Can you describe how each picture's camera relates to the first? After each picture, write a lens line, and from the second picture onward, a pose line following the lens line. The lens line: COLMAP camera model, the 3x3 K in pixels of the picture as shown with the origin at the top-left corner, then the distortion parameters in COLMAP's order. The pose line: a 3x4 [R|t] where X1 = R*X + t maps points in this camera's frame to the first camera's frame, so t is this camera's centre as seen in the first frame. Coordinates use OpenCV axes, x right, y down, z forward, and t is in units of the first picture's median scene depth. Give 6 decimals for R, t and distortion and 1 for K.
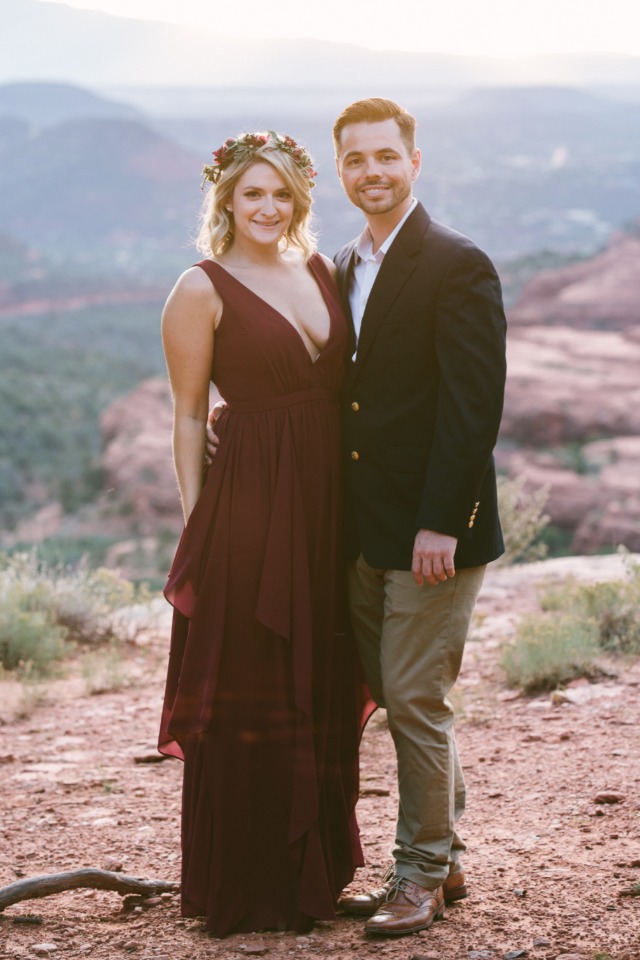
lens RADIAL K [[3596.9, 0, 320.0], [0, 3596.9, 480.0], [0, 0, 1]] dist [-0.022483, 2.649984]
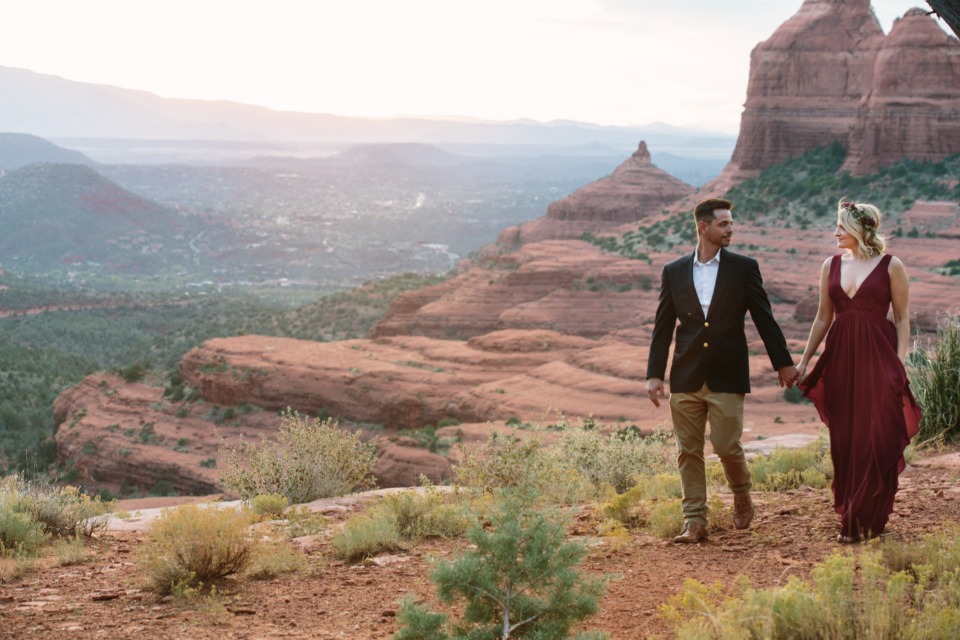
lens RADIAL K [[2884.1, 0, 480.0], [0, 2884.1, 320.0], [0, 0, 1]] dist [0.046863, 1.760786]
pose [[0.996230, 0.010185, 0.086148, 0.005707], [-0.006081, 0.998840, -0.047776, 0.015138], [-0.086534, 0.047072, 0.995136, -0.246131]]
